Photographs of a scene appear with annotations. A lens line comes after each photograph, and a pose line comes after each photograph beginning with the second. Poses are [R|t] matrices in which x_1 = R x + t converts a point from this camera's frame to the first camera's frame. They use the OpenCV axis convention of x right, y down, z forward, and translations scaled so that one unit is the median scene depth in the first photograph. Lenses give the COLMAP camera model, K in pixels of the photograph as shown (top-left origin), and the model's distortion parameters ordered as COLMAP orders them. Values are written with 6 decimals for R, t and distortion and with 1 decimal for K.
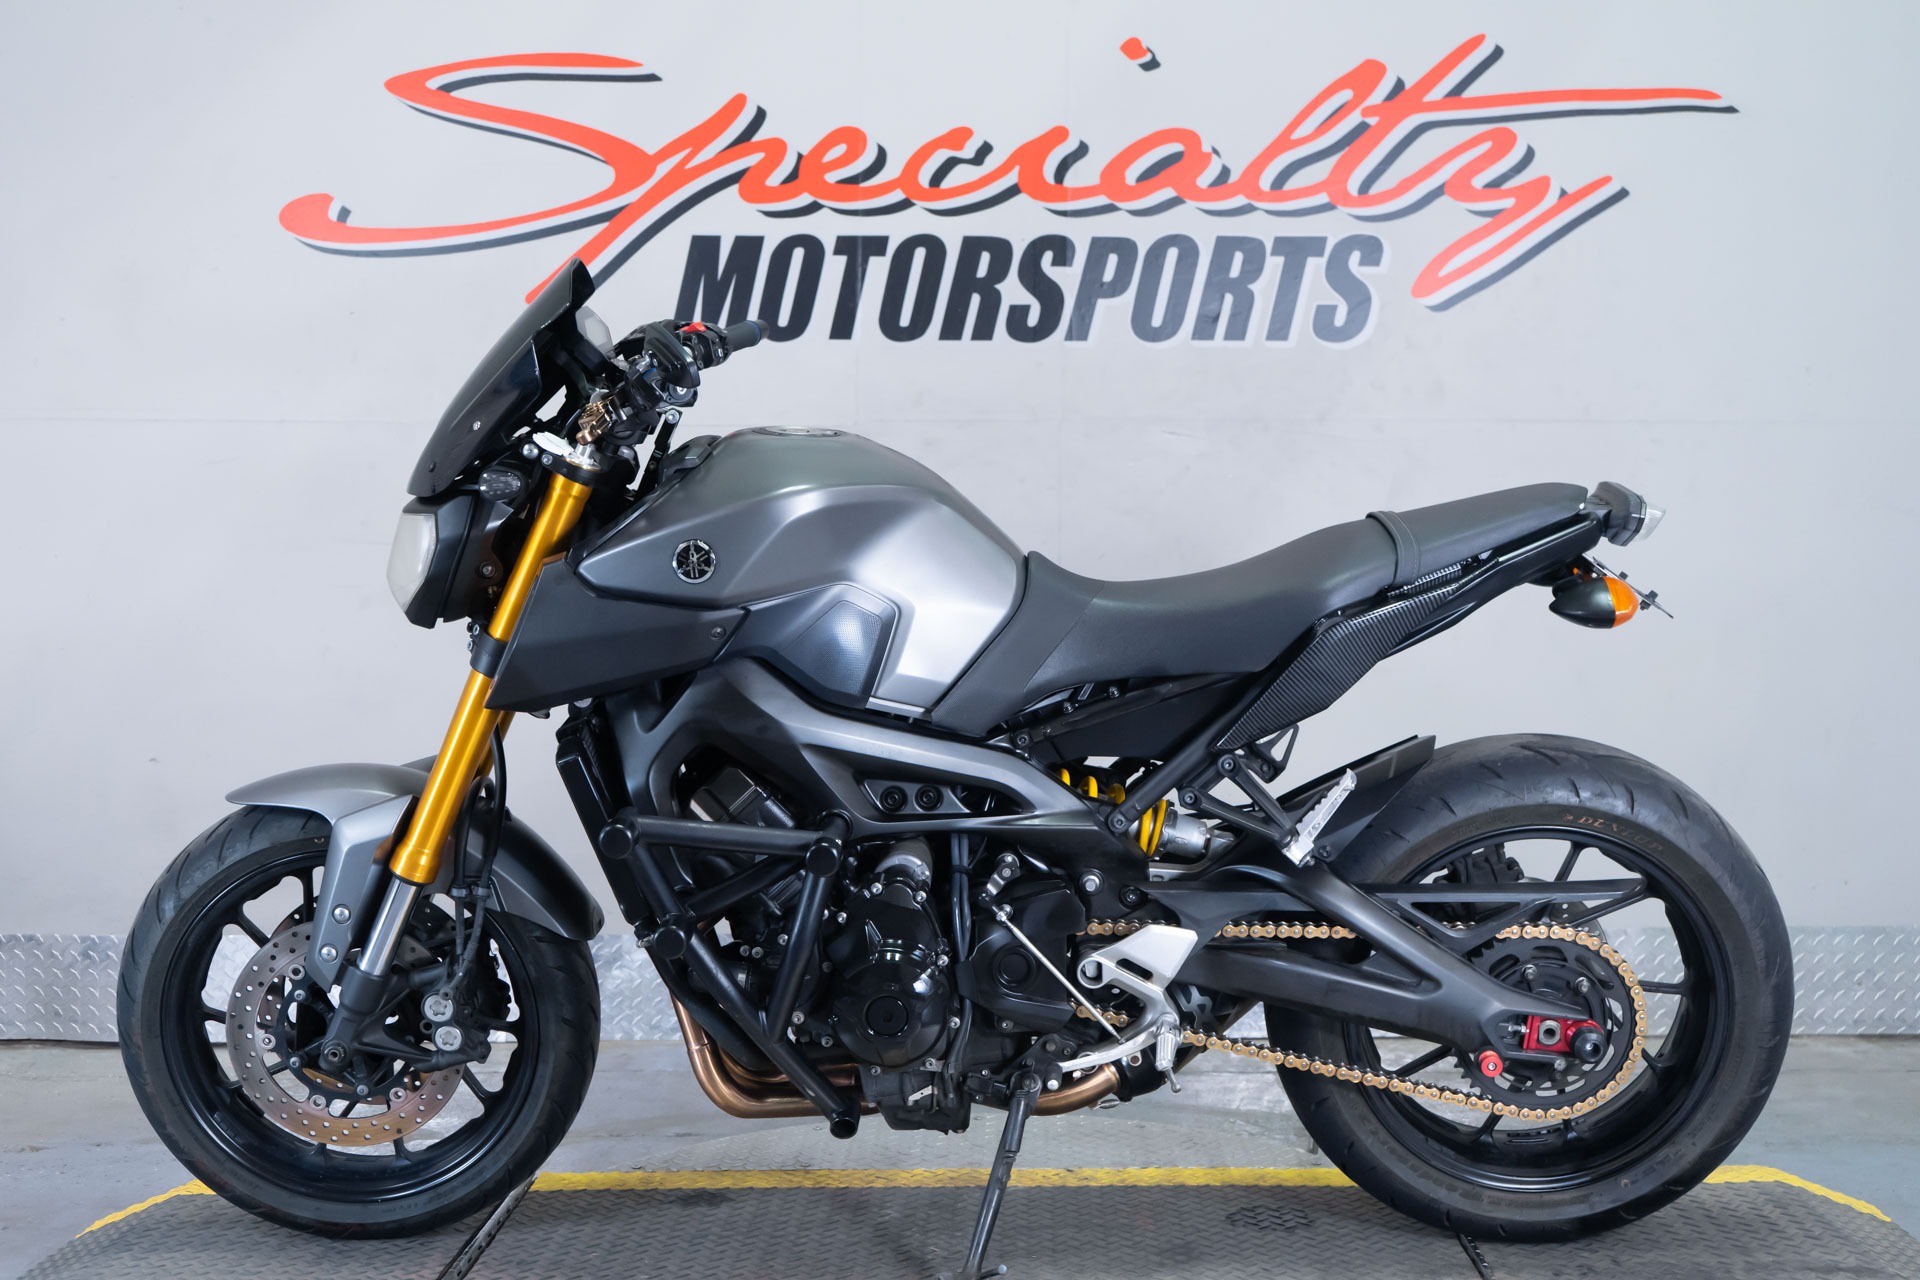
lens RADIAL K [[2408.7, 0, 963.6], [0, 2408.7, 628.9], [0, 0, 1]] dist [0.017356, 0.000000]
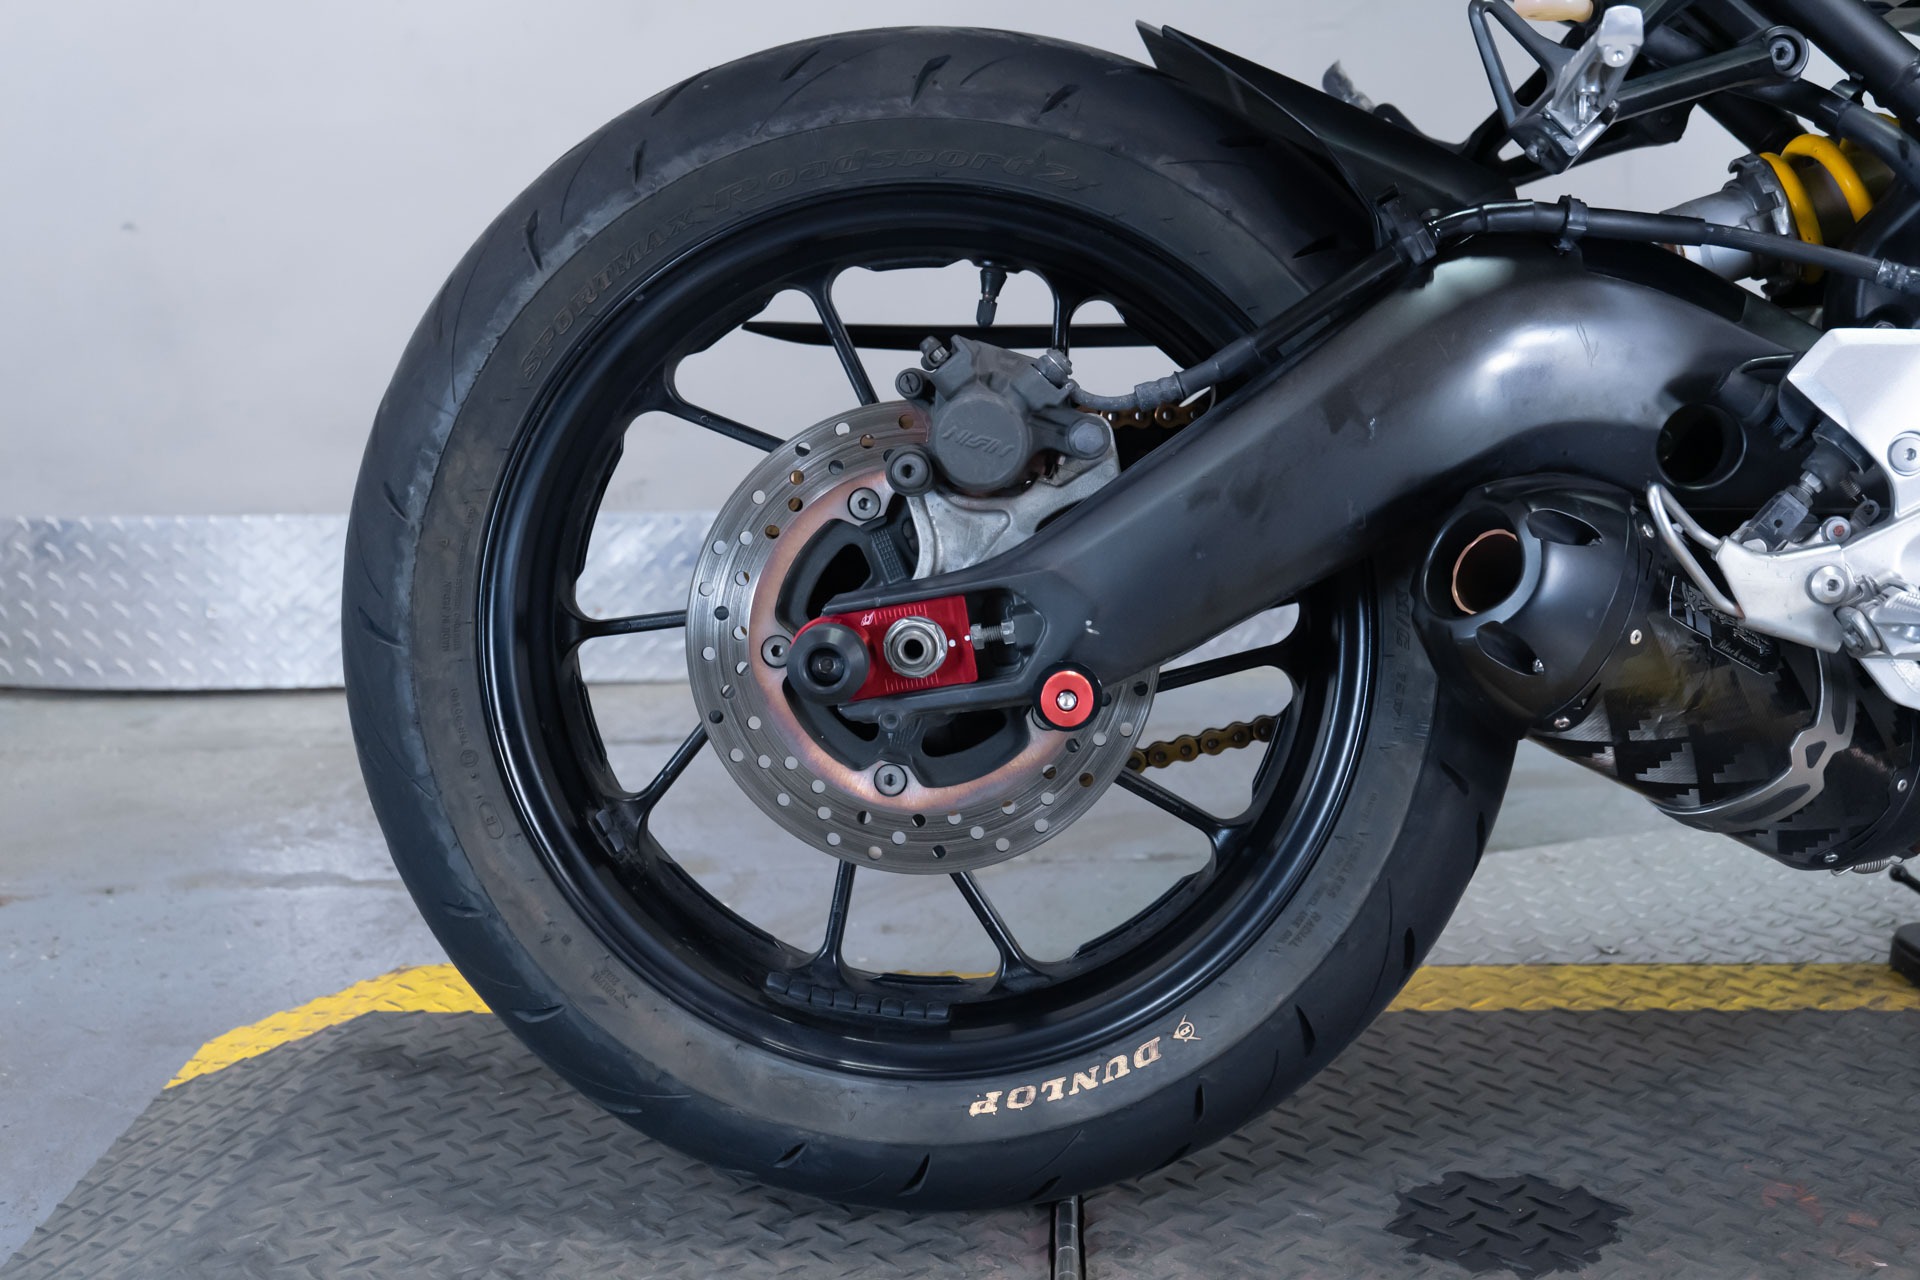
lens RADIAL K [[2232.6, 0, 949.8], [0, 2232.6, 646.3], [0, 0, 1]] dist [0.000610, 0.000000]
pose [[0.997917, -0.014870, 0.062779, -0.169566], [0.002924, 0.982500, 0.186240, 0.054340], [-0.064449, -0.185669, 0.980496, 0.426217]]
